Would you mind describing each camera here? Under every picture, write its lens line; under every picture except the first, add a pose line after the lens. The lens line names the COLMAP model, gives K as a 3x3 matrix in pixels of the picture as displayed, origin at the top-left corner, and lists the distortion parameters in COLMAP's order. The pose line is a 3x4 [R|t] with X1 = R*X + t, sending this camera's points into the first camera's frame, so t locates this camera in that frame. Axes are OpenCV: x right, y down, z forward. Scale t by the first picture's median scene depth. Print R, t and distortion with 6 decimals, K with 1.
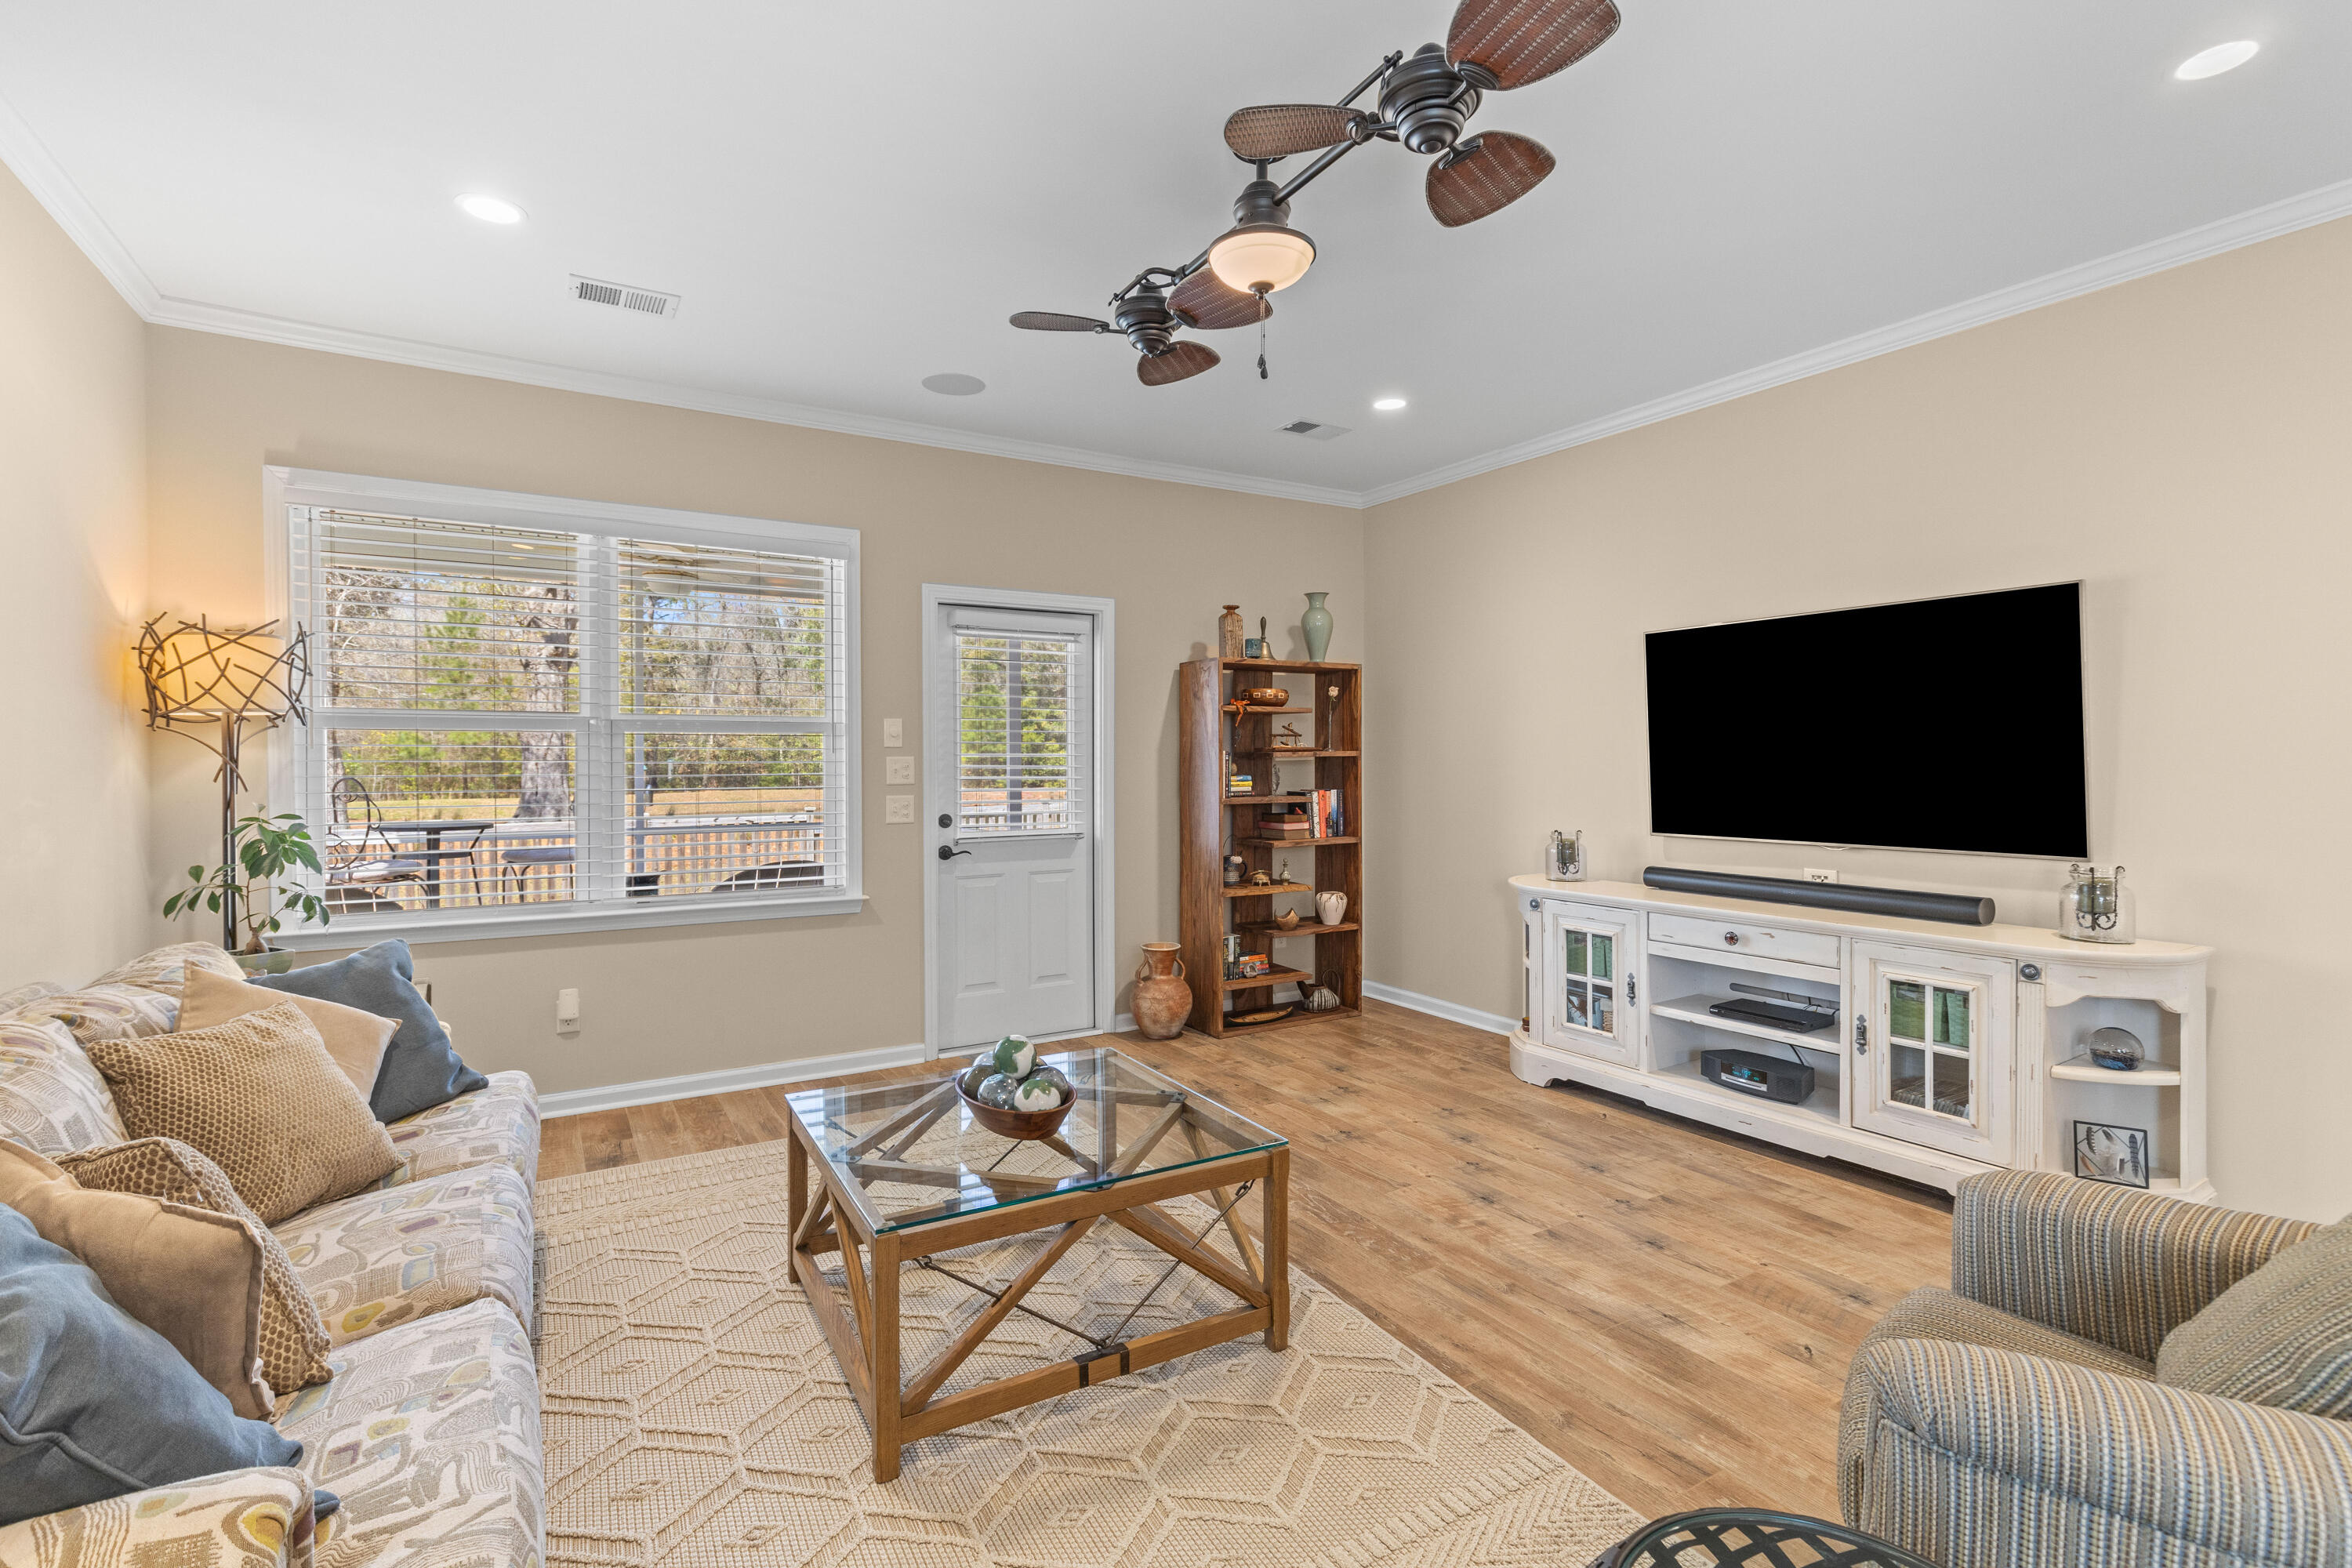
lens RADIAL K [[1089.3, 0, 1194.4], [0, 1089.3, 759.3], [0, 0, 1]] dist [0.003159, -0.000064]
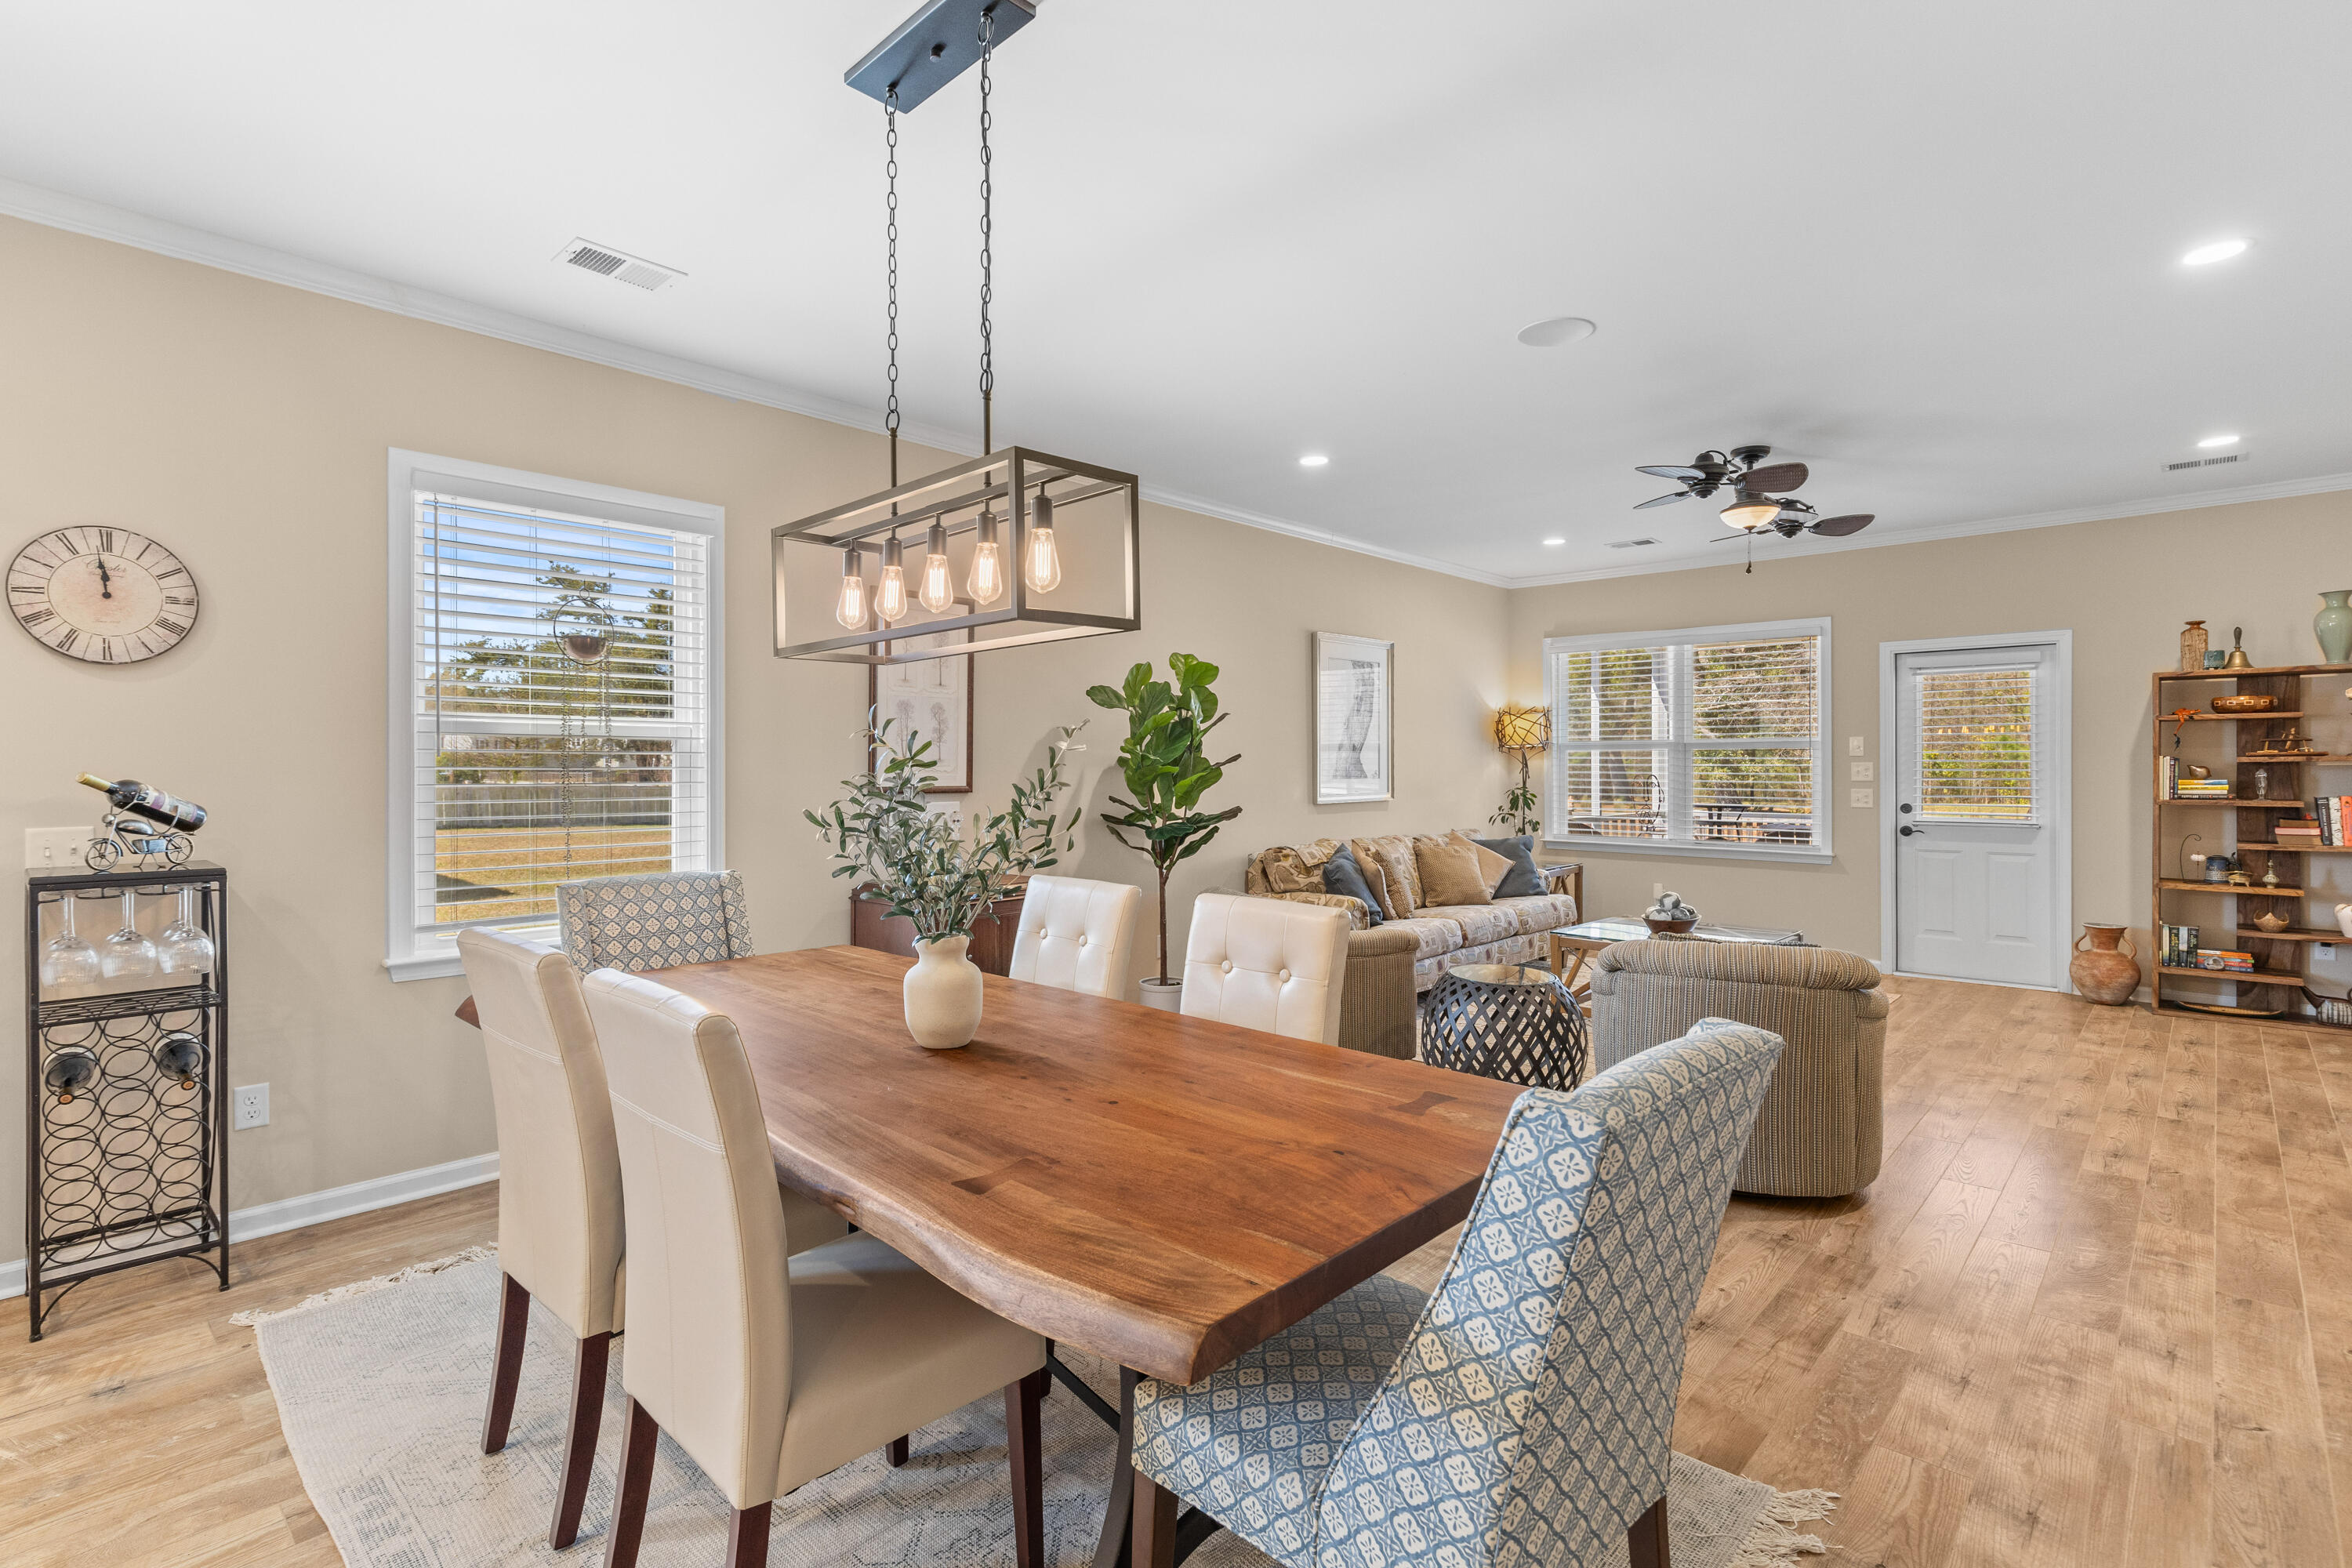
lens RADIAL K [[1103.6, 0, 1181.1], [0, 1103.6, 776.7], [0, 0, 1]] dist [0.013968, -0.000933]
pose [[0.269206, 0.011280, -0.963017, 1.182249], [0.002021, 0.999923, 0.012277, -0.004634], [0.963081, -0.005251, 0.269162, -0.372232]]
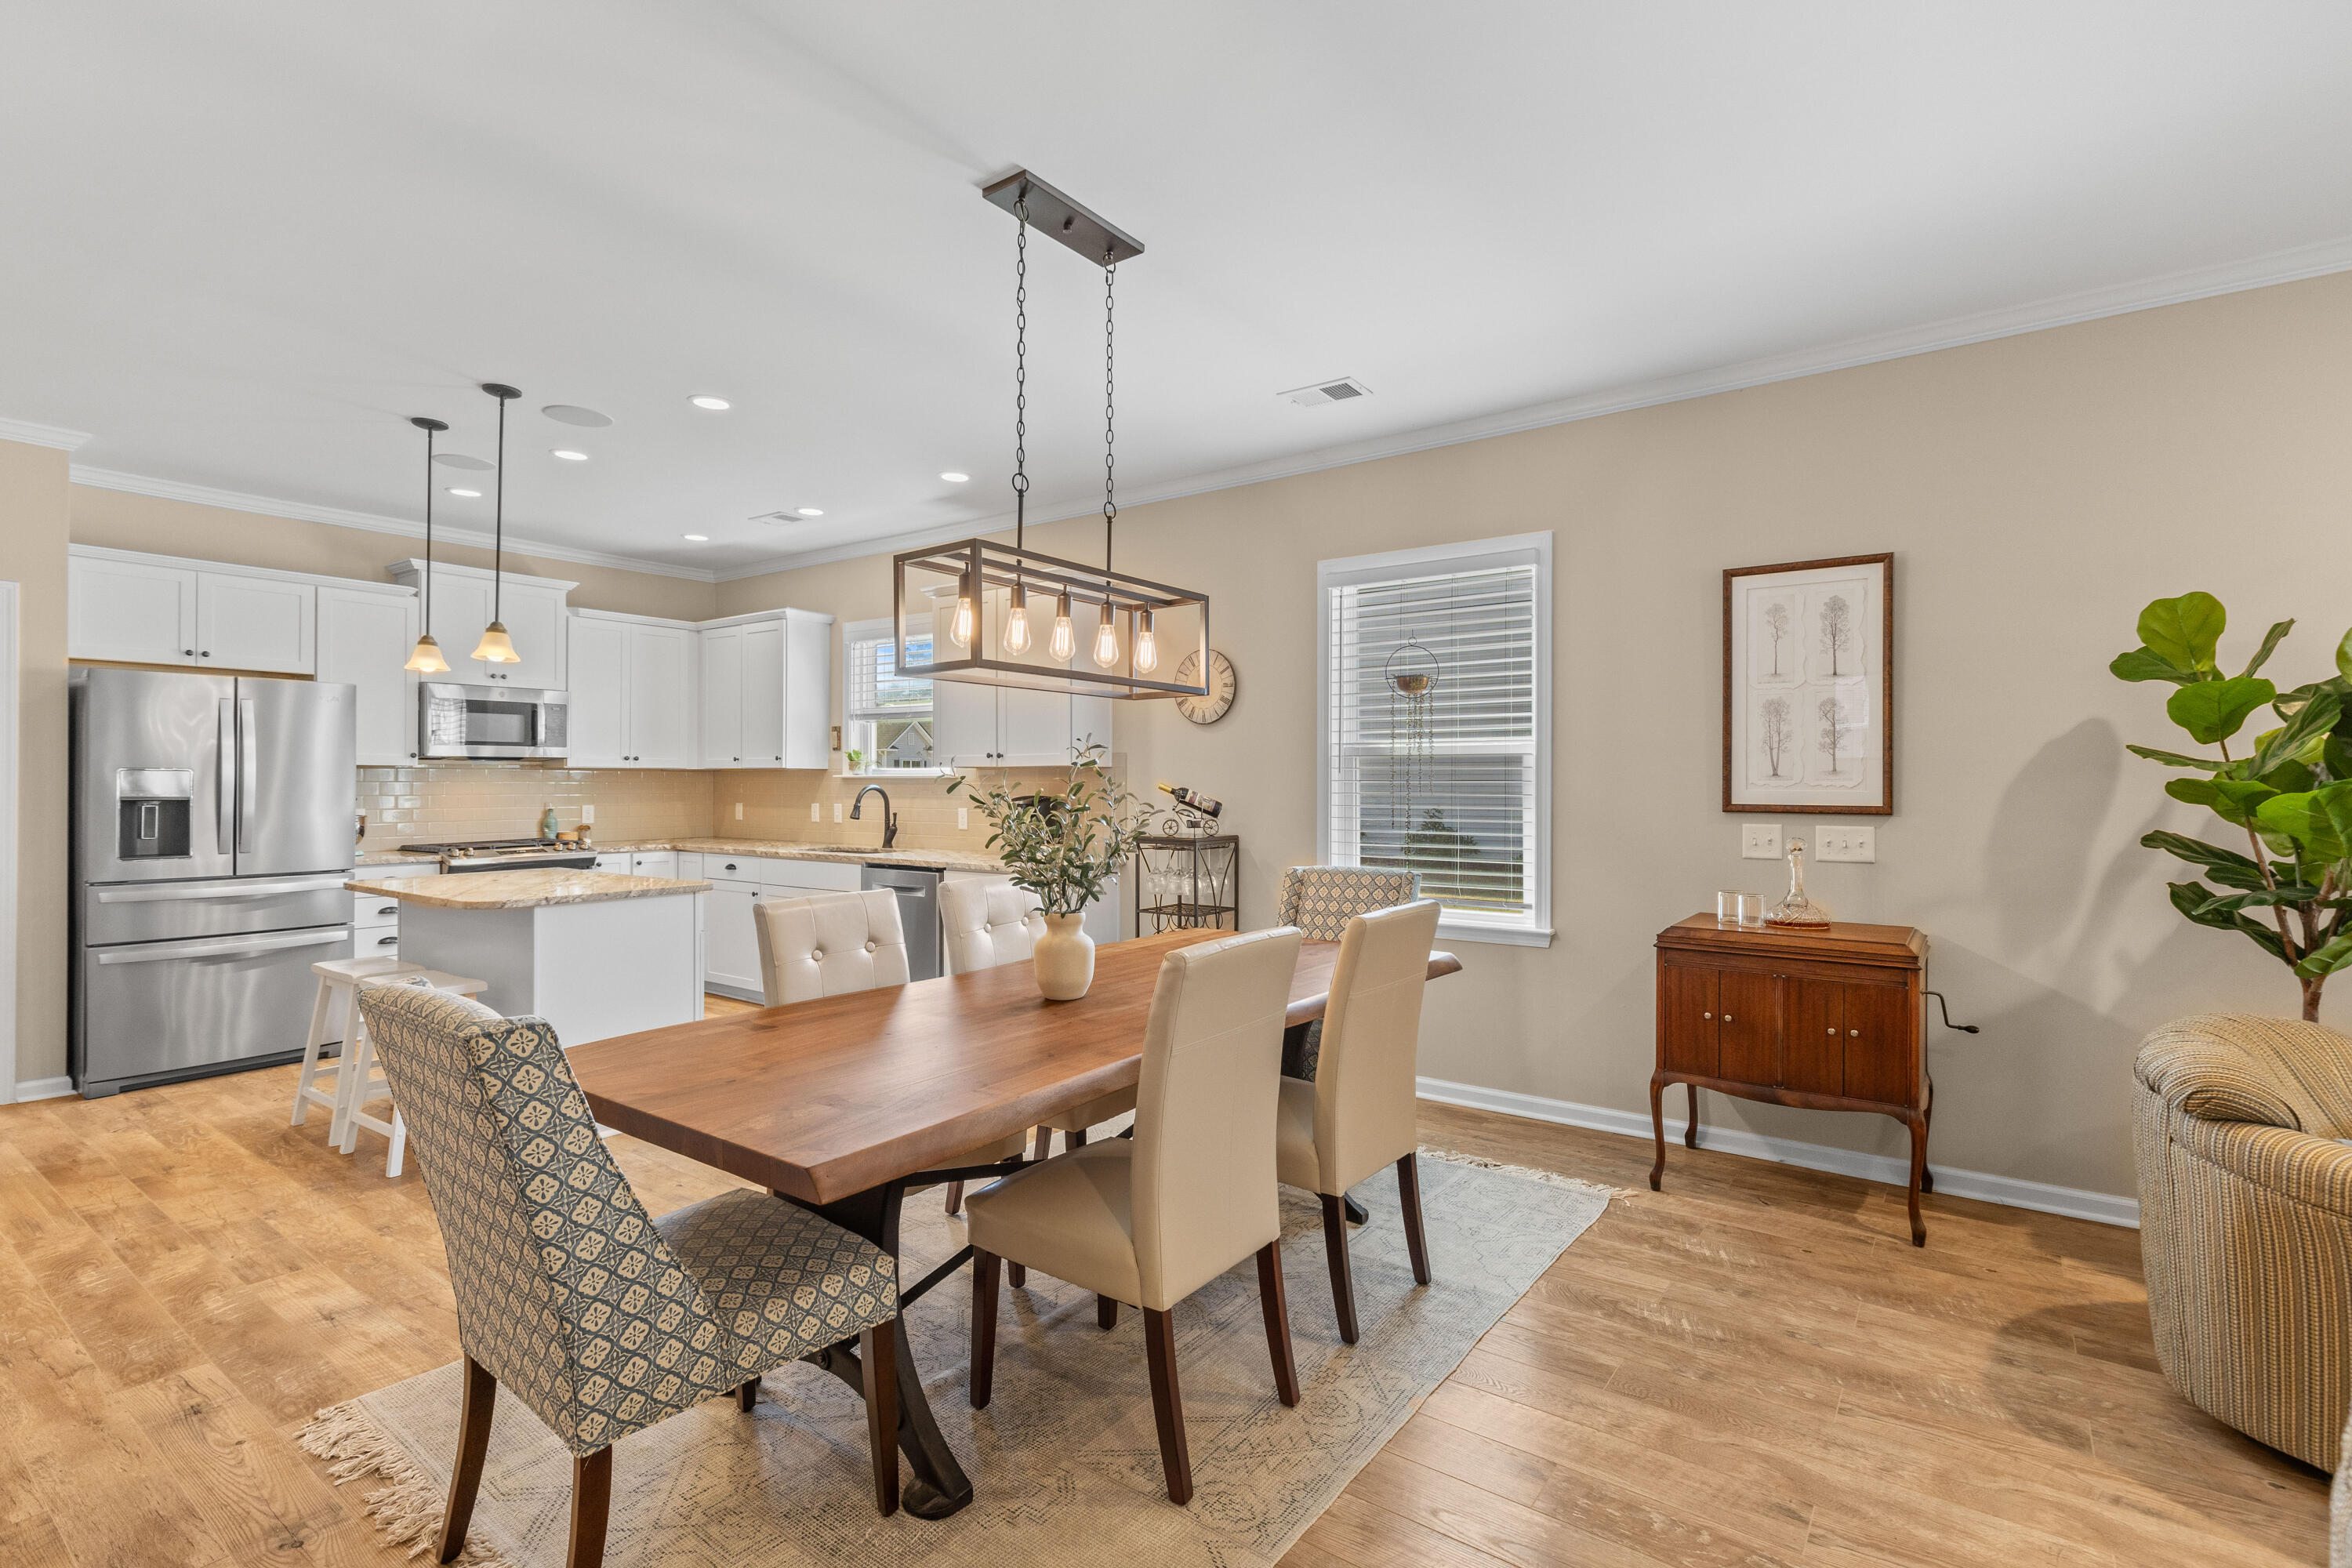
lens RADIAL K [[1084.1, 0, 1176.0], [0, 1084.1, 784.0], [0, 0, 1]] dist [0.011393, -0.001210]
pose [[-0.925033, 0.005017, -0.379854, 0.786354], [0.003633, 0.999984, 0.004360, -0.004580], [0.379870, 0.002653, -0.925036, 0.391277]]
